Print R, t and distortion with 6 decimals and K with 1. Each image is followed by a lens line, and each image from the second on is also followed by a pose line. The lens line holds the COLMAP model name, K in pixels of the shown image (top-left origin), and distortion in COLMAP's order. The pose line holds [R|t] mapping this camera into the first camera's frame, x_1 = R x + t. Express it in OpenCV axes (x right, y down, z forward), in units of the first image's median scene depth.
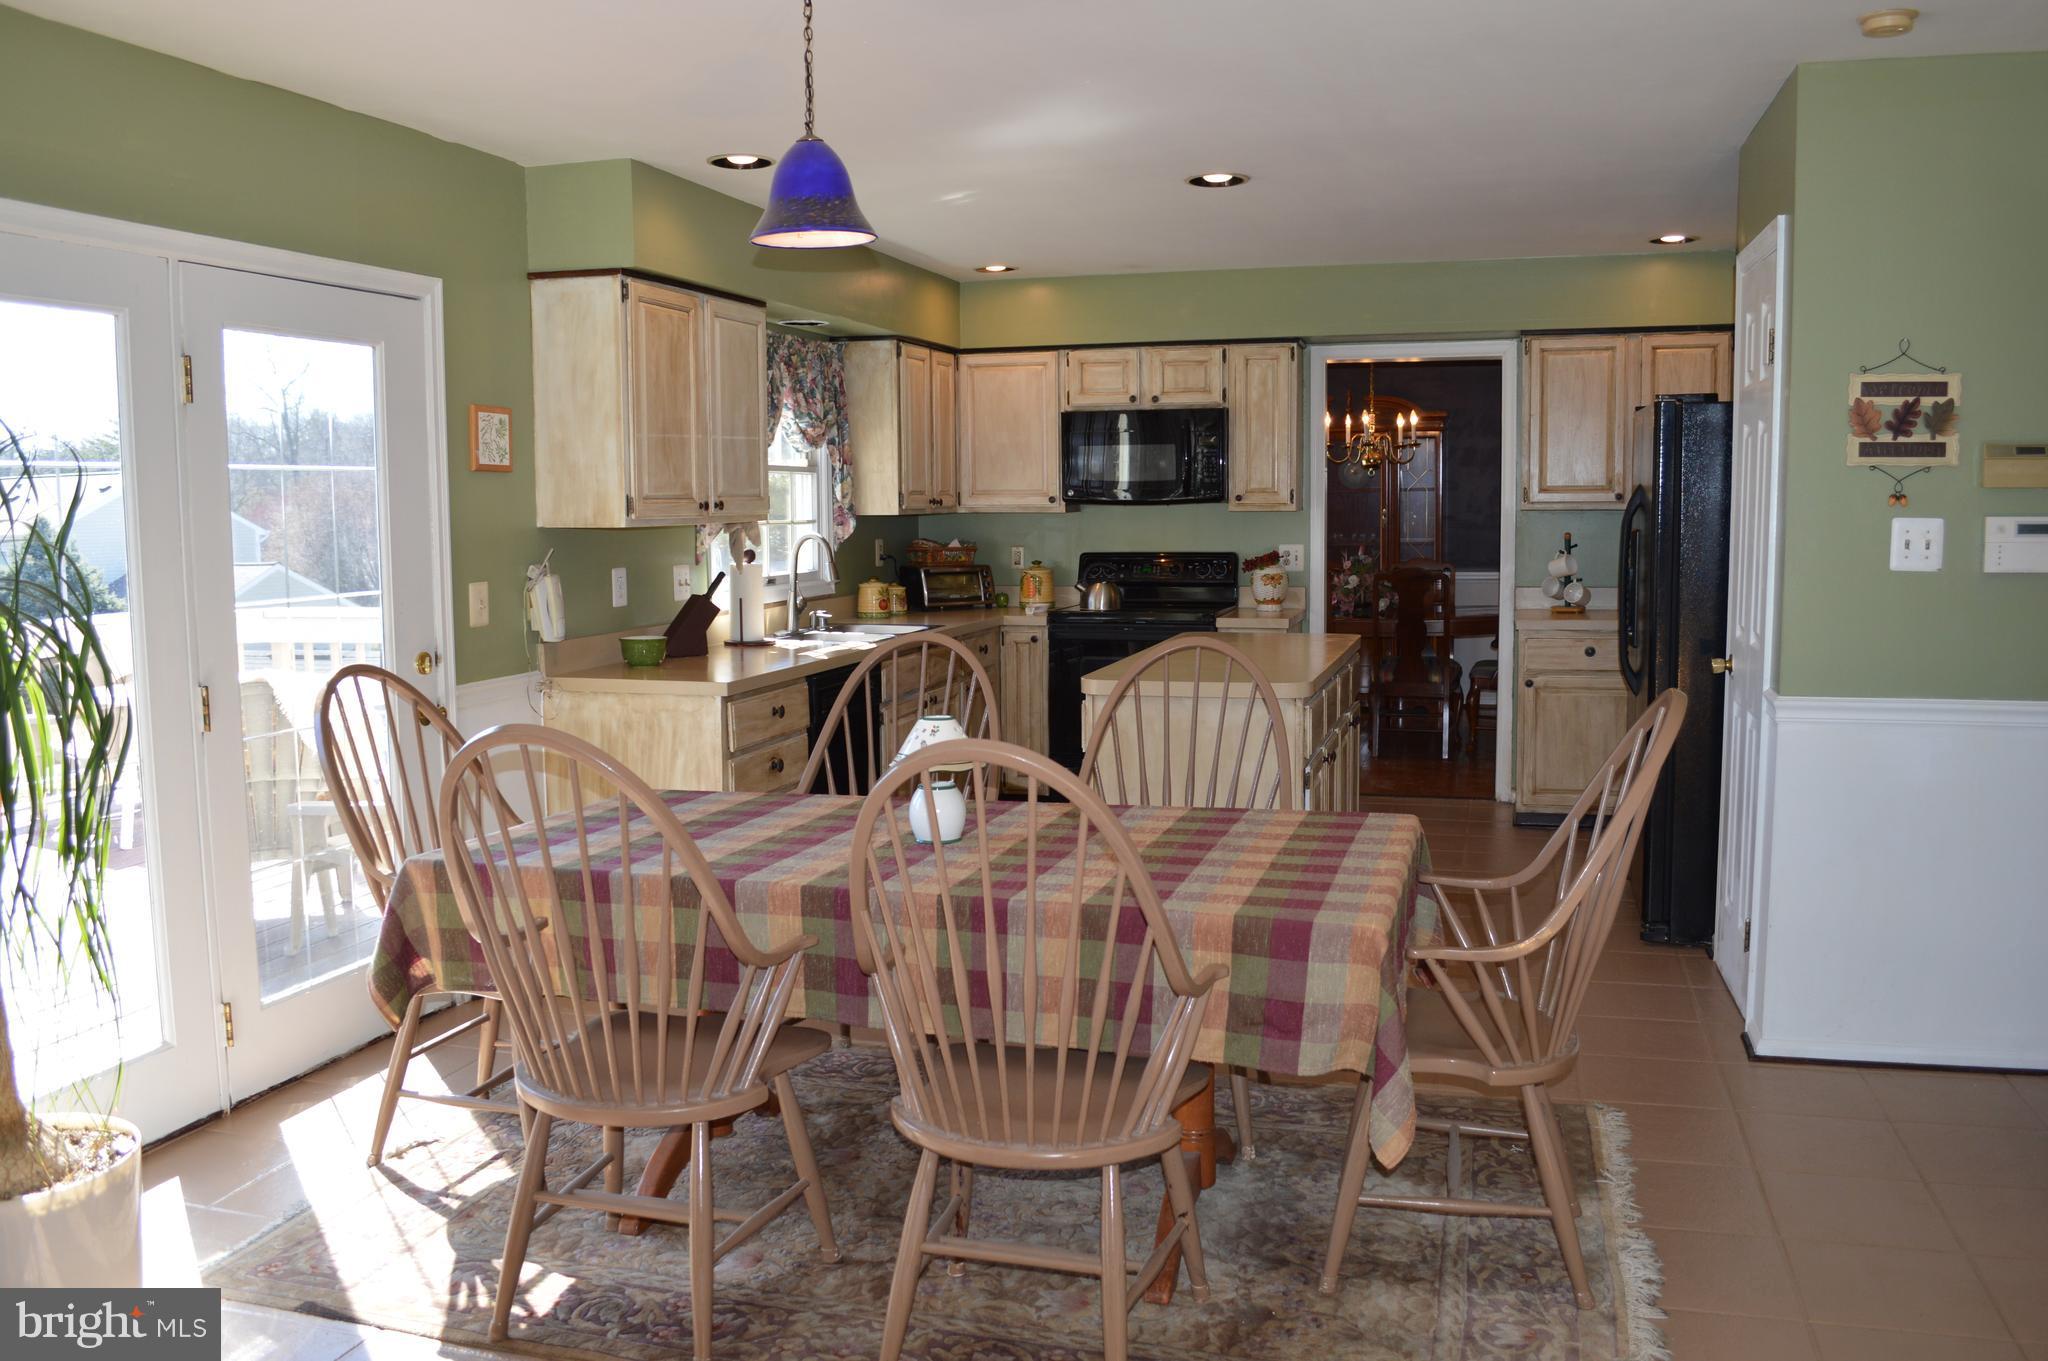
lens RADIAL K [[1640.5, 0, 1031.5], [0, 1640.5, 668.1], [0, 0, 1]] dist [-0.076197, 0.006883]
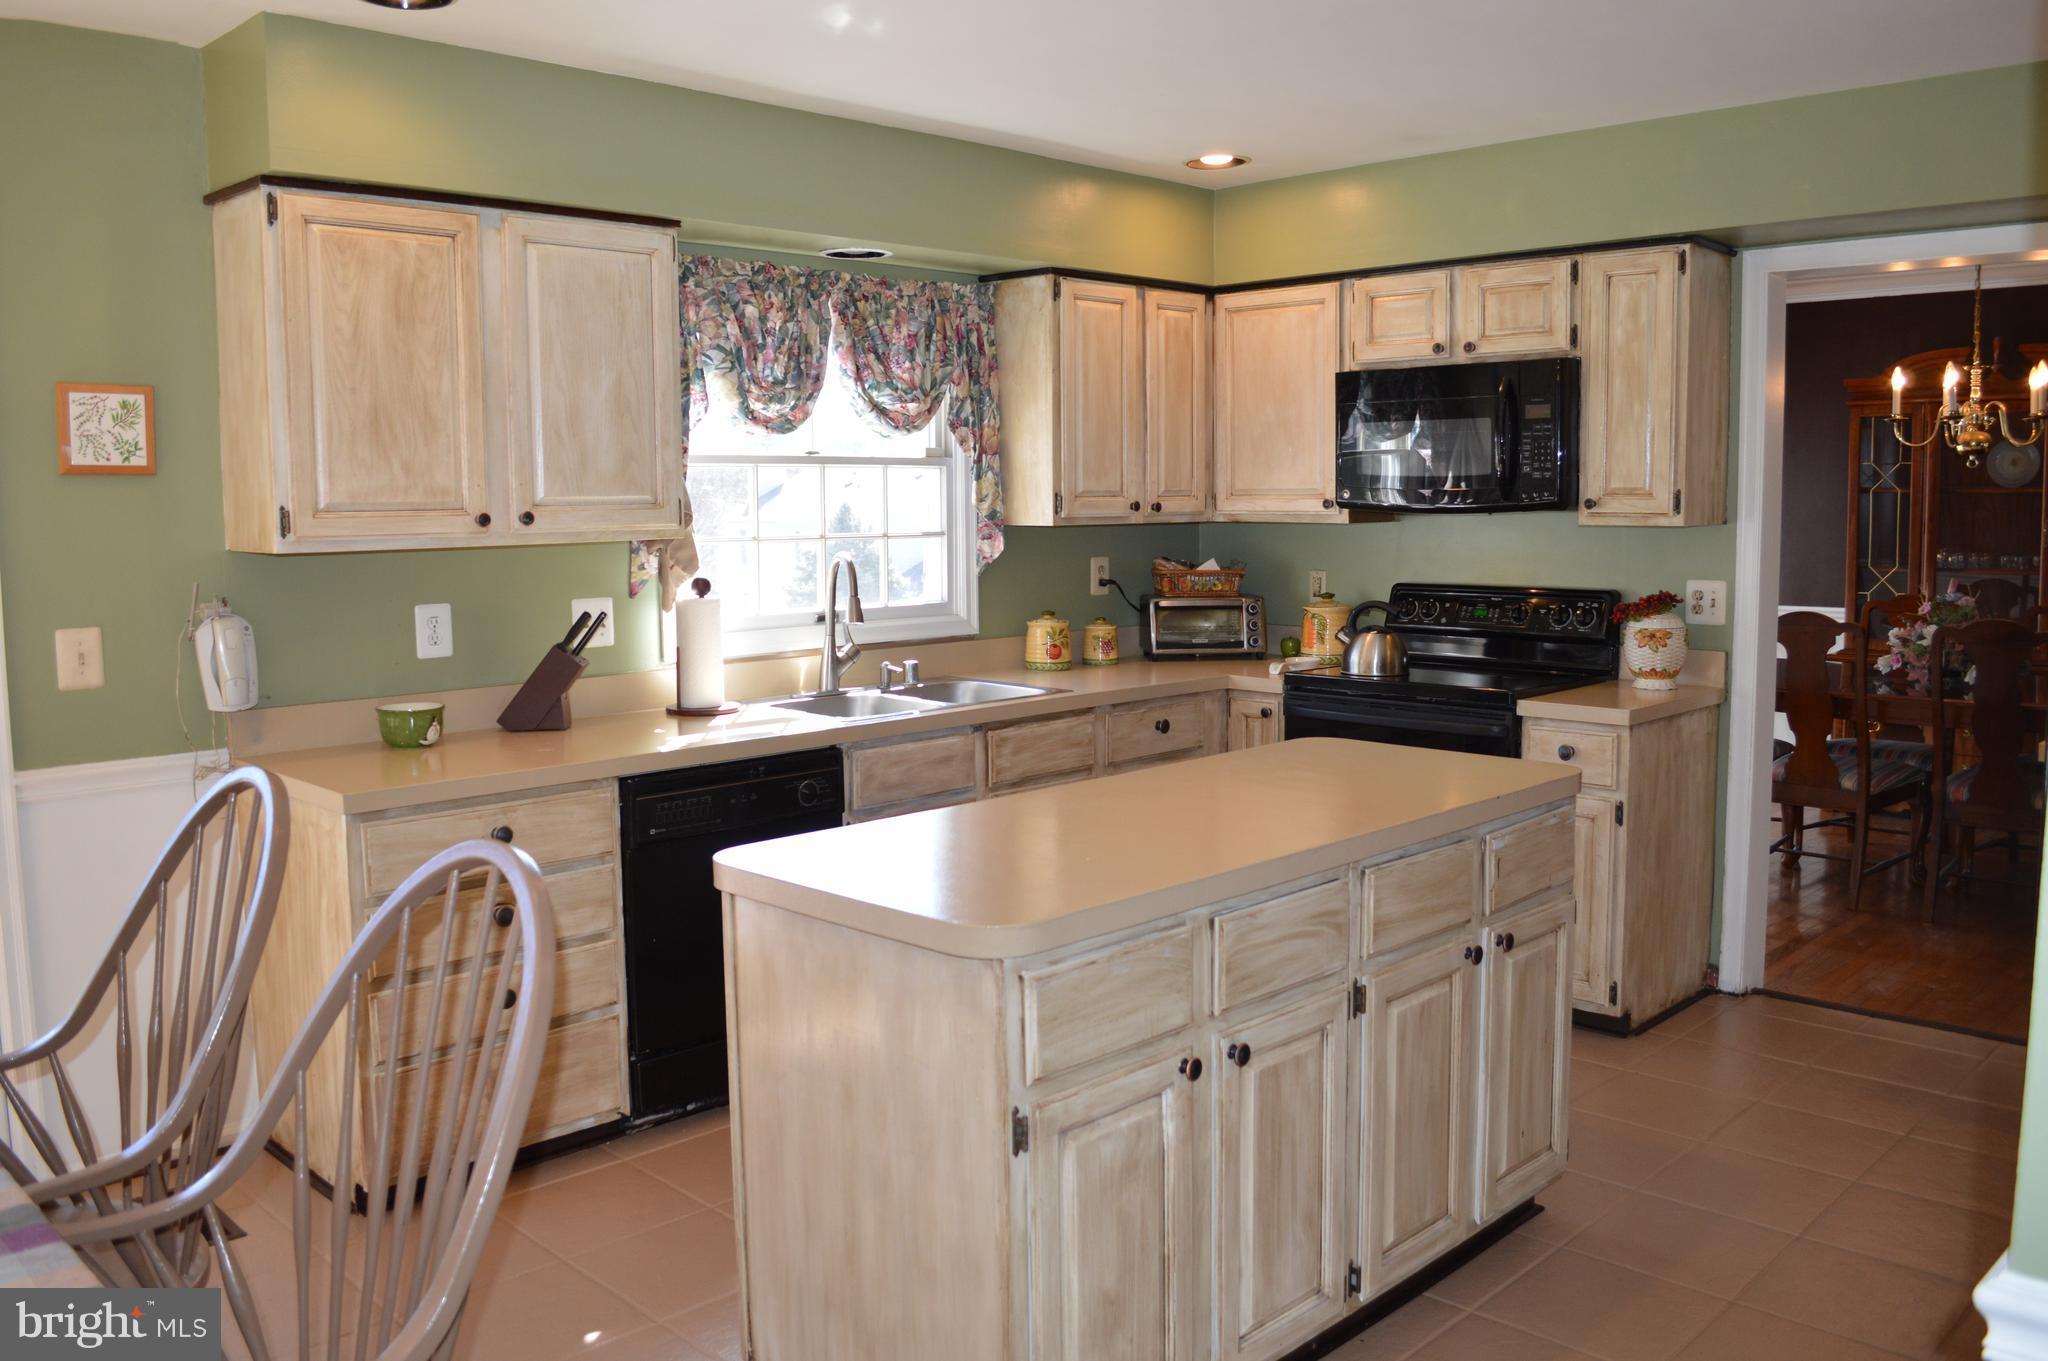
lens RADIAL K [[1640.5, 0, 1031.5], [0, 1640.5, 668.1], [0, 0, 1]] dist [-0.076197, 0.006883]
pose [[0.877179, 0.052101, -0.477329, 0.236588], [-0.048851, 0.998621, 0.019227, -0.044110], [0.477672, 0.006453, 0.878514, 0.367099]]
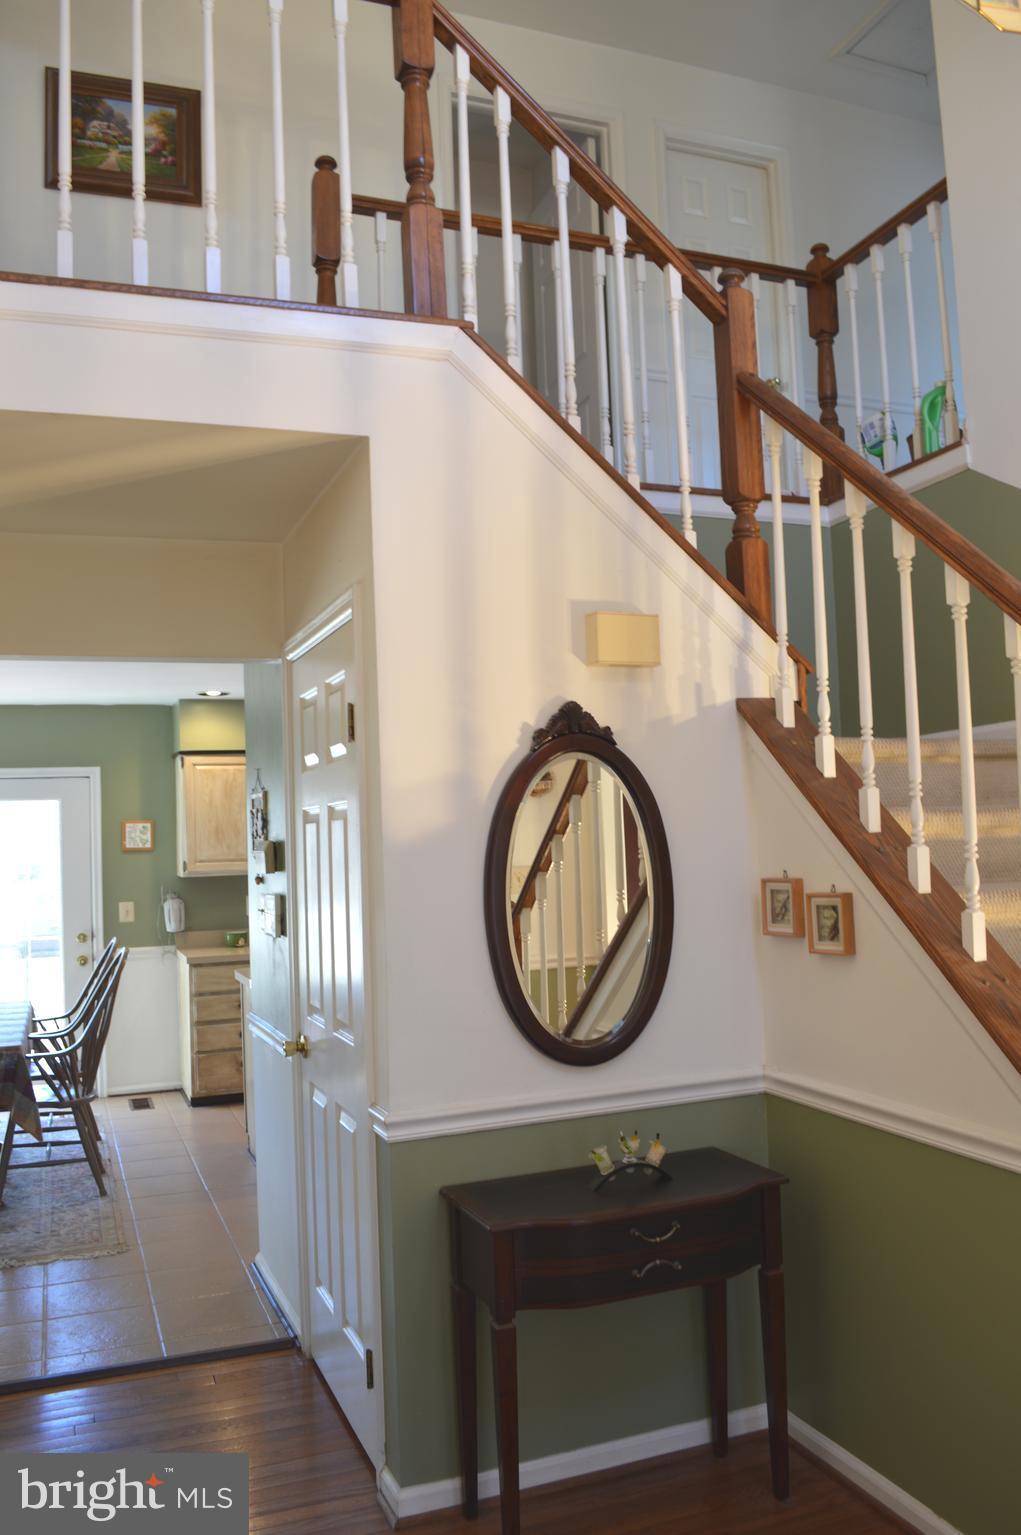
lens RADIAL K [[1229.6, 0, 510.5], [0, 1229.6, 767.5], [0, 0, 1]] dist [-0.076197, 0.006883]
pose [[0.597857, -0.056731, -0.799593, 0.807278], [-0.055451, 0.992176, -0.111855, -0.048993], [0.799683, 0.111211, 0.590034, 0.274201]]
